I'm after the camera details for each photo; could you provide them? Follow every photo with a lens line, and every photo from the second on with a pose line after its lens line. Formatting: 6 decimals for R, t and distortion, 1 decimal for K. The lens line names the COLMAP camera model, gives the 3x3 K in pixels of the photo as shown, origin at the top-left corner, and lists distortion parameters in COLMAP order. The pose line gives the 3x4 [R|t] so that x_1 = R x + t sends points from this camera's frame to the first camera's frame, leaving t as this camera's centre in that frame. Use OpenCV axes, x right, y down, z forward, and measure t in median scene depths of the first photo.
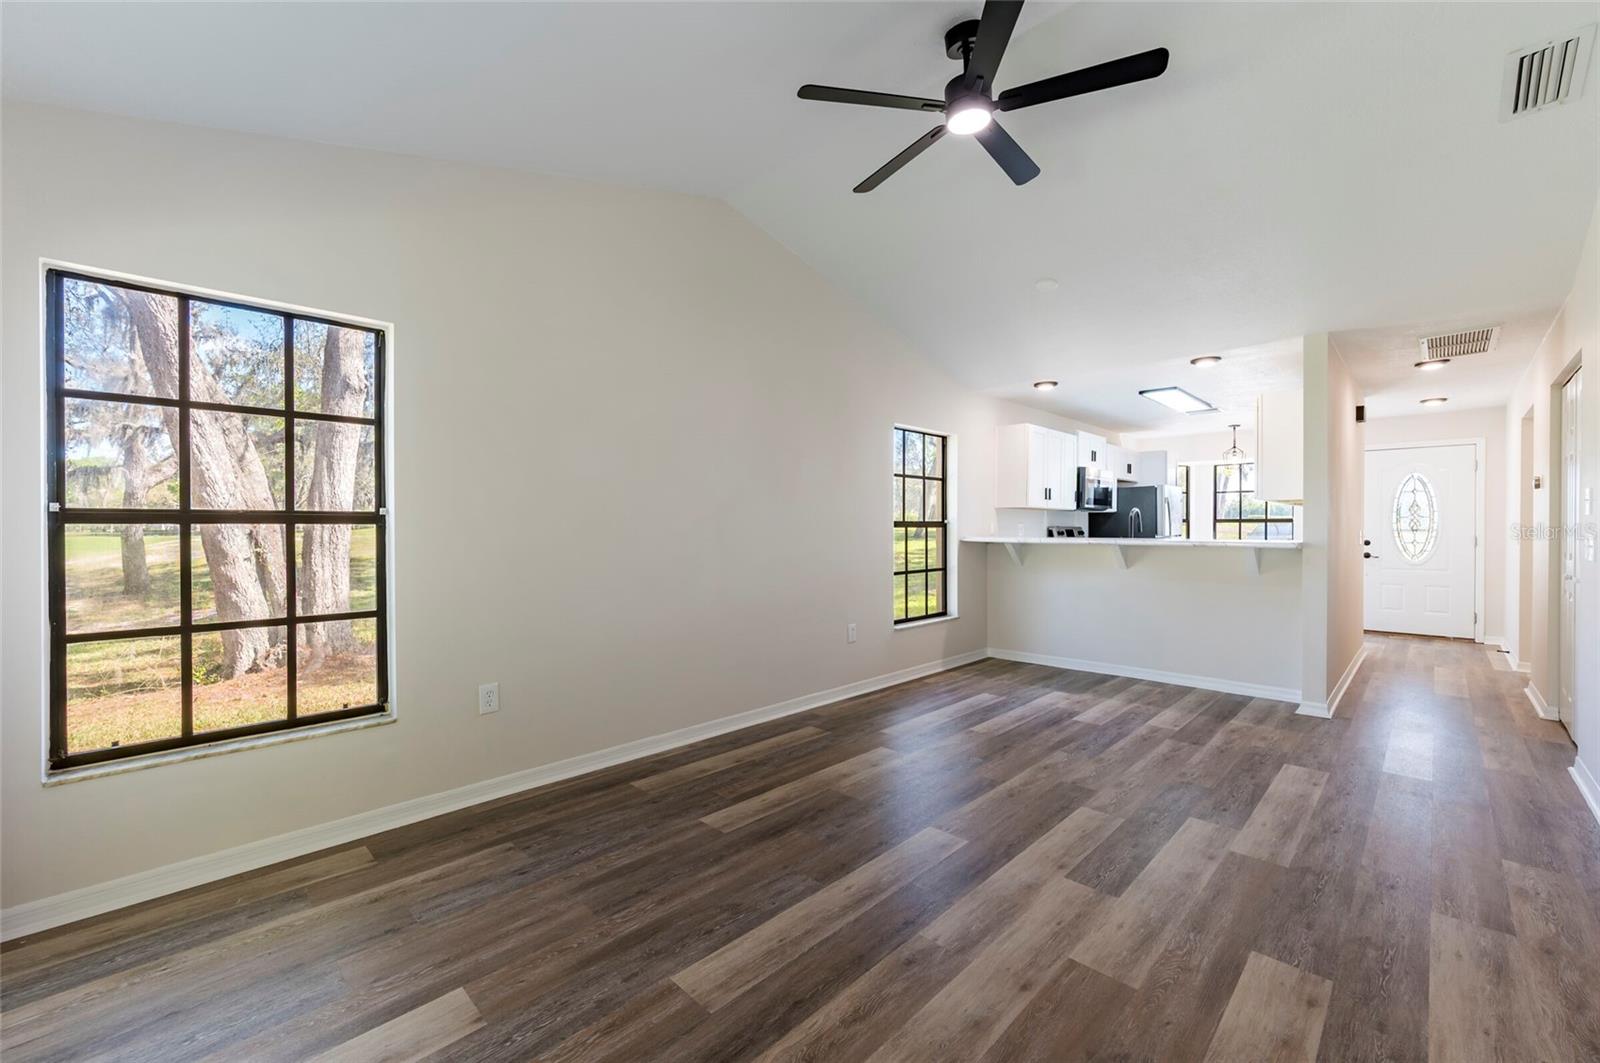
lens RADIAL K [[648.1, 0, 803.8], [0, 648.1, 531.0], [0, 0, 1]] dist [0.001941, -0.000195]
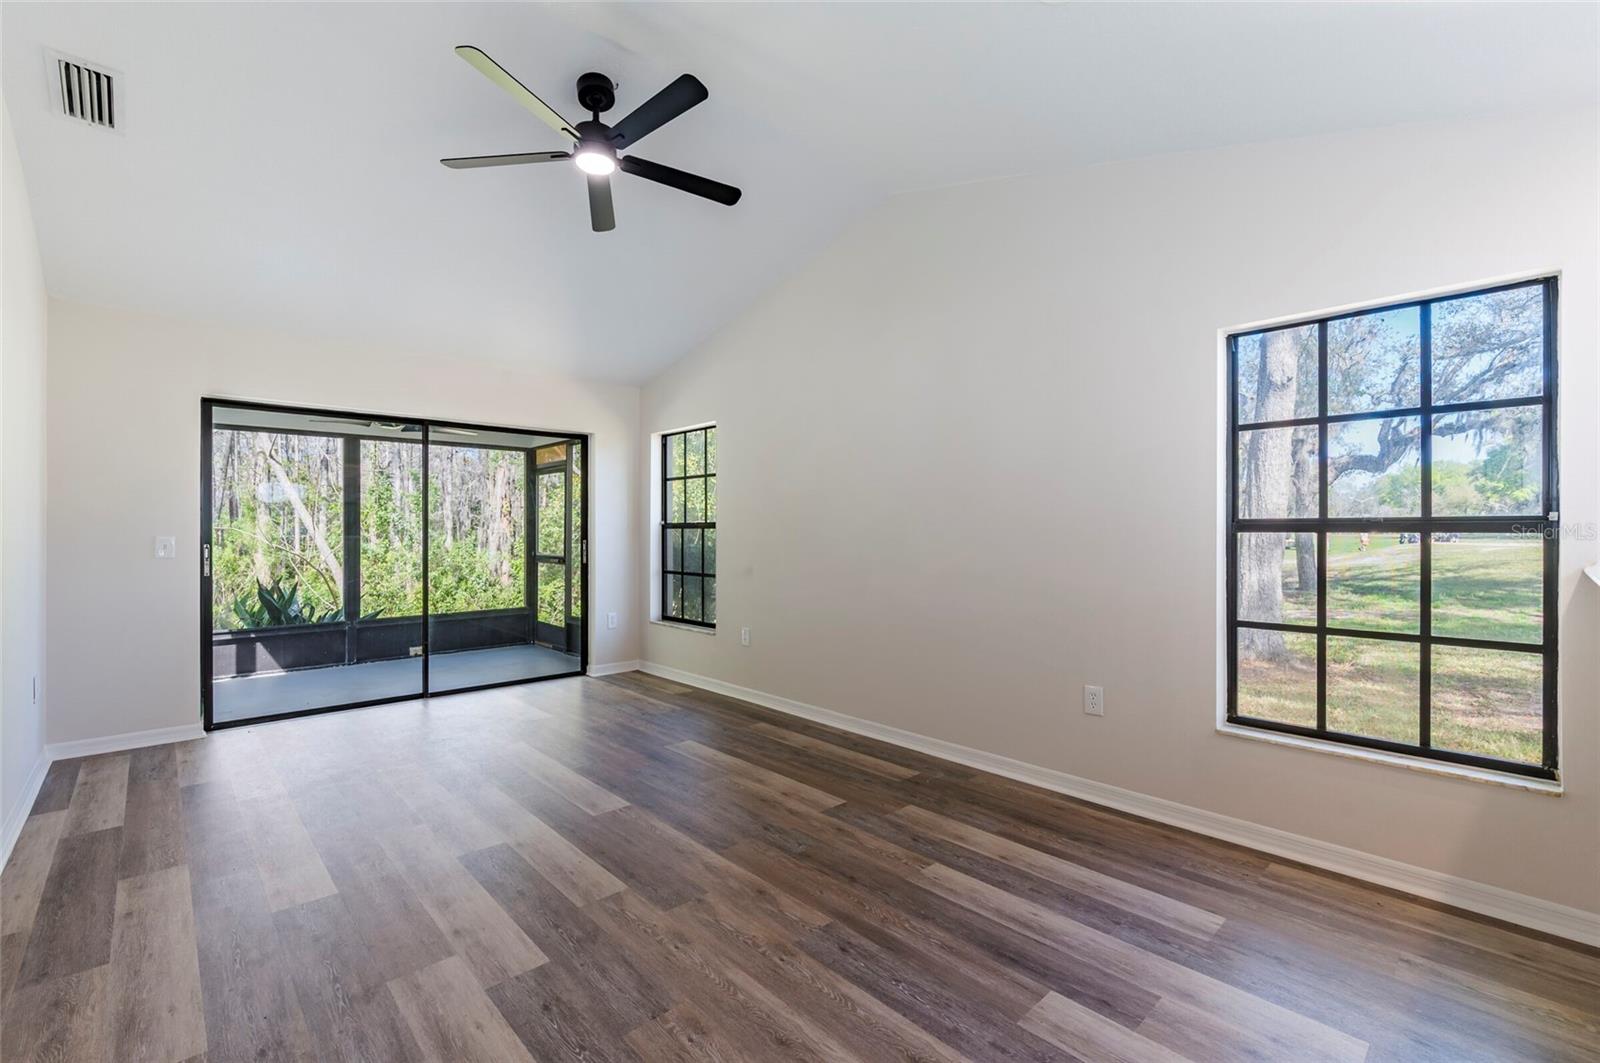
lens RADIAL K [[691.0, 0, 802.3], [0, 691.0, 523.9], [0, 0, 1]] dist [-0.002410, -0.000502]
pose [[-0.039382, -0.009497, -0.999179, 1.067787], [-0.008086, 0.999925, -0.009185, -0.006121], [0.999192, 0.007718, -0.039455, 1.053077]]
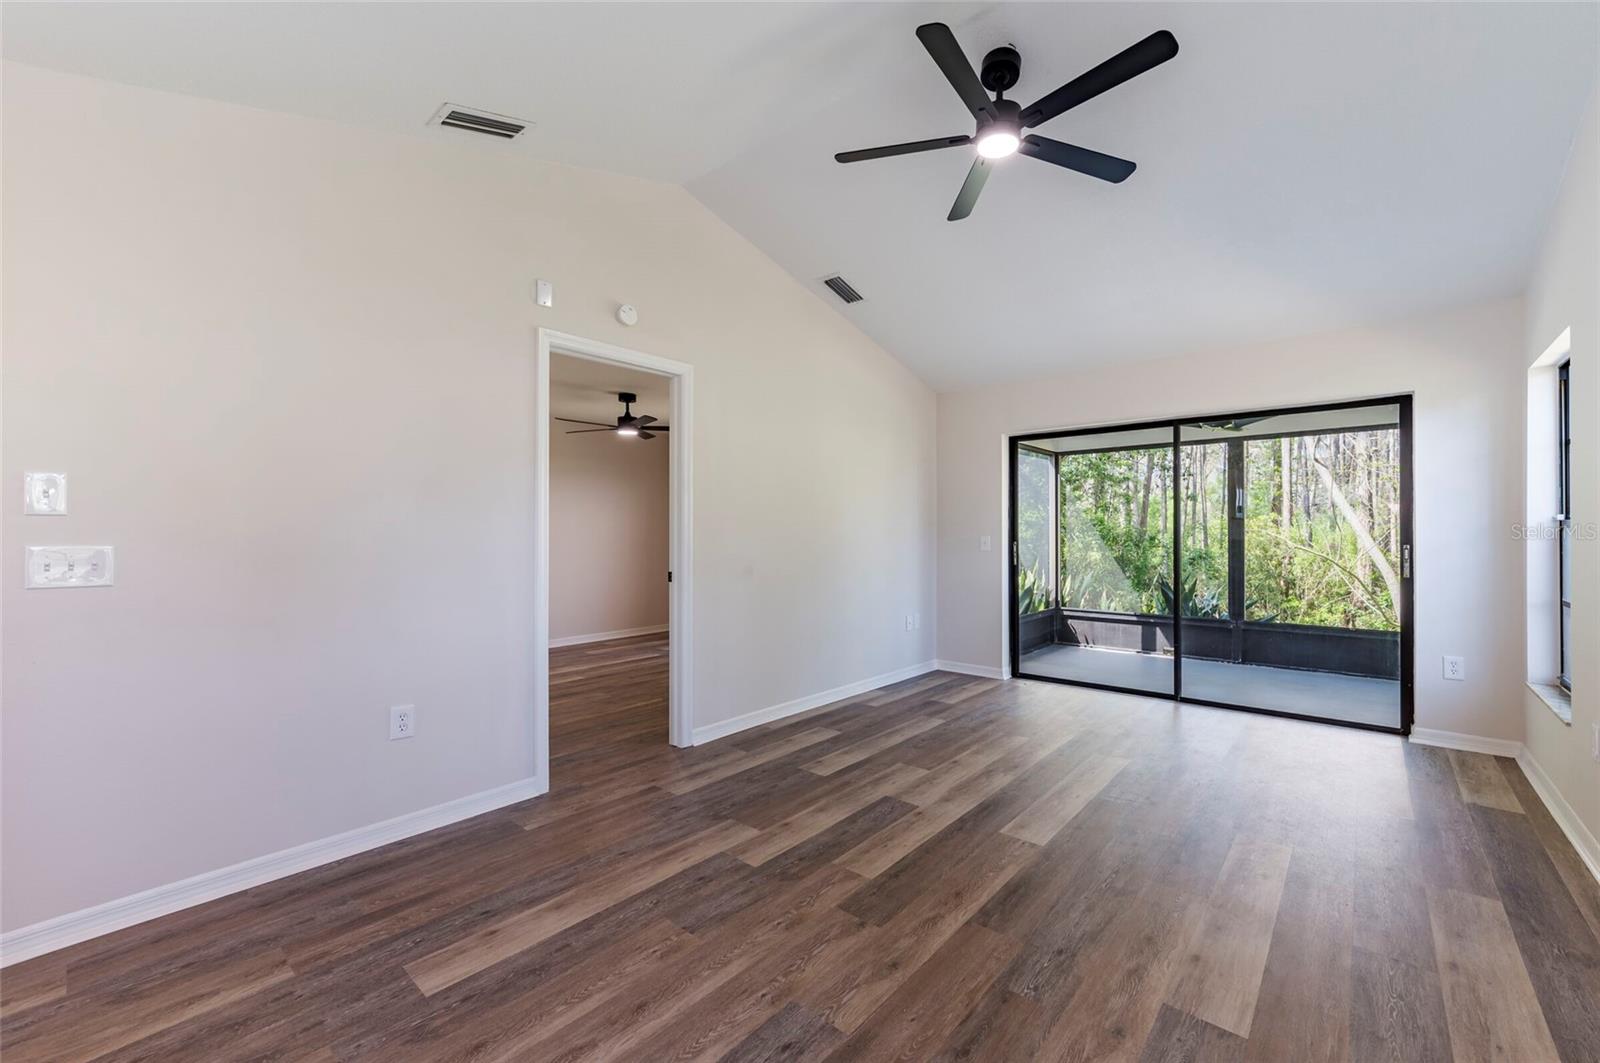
lens RADIAL K [[648.1, 0, 803.8], [0, 648.1, 531.0], [0, 0, 1]] dist [0.001941, -0.000195]
pose [[-0.998263, 0.001229, -0.058908, 0.475977], [0.000871, 0.999981, 0.006105, -0.010208], [0.058914, 0.006043, -0.998245, 1.526754]]
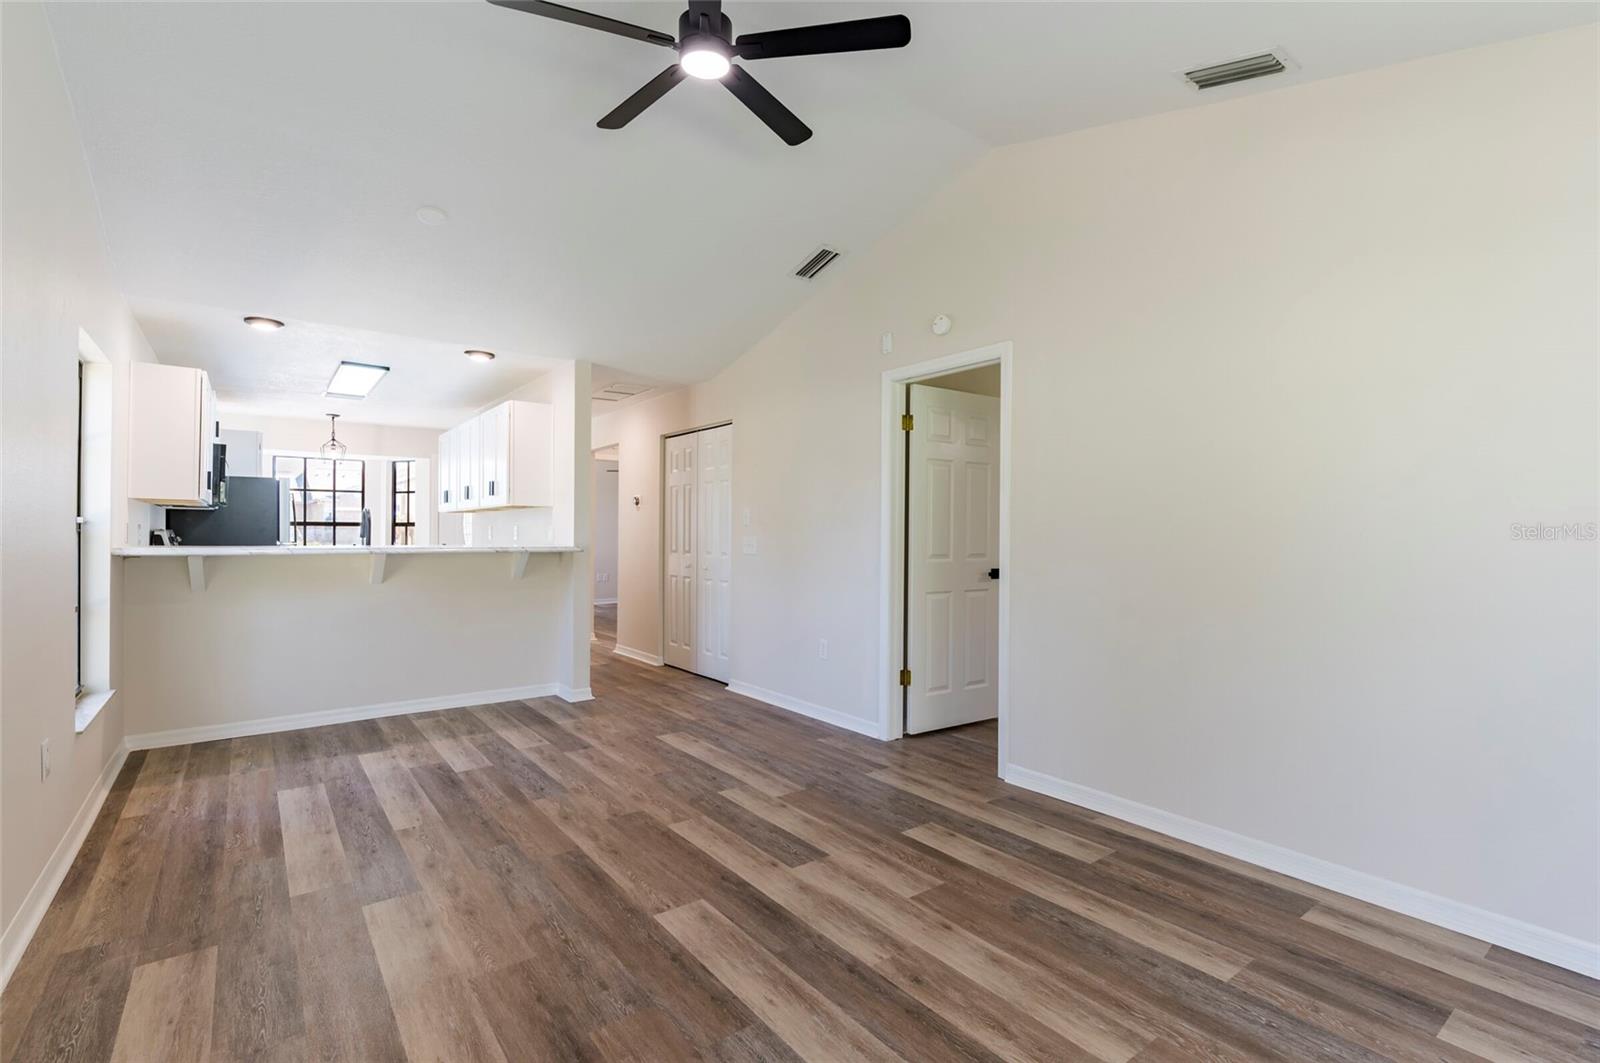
lens RADIAL K [[733.3, 0, 805.8], [0, 733.3, 530.3], [0, 0, 1]] dist [-0.001184, -0.000306]
pose [[0.142424, 0.003653, 0.989799, -0.518340], [0.002788, 0.999988, -0.004092, -0.003543], [-0.989802, 0.003343, 0.142412, 0.547355]]
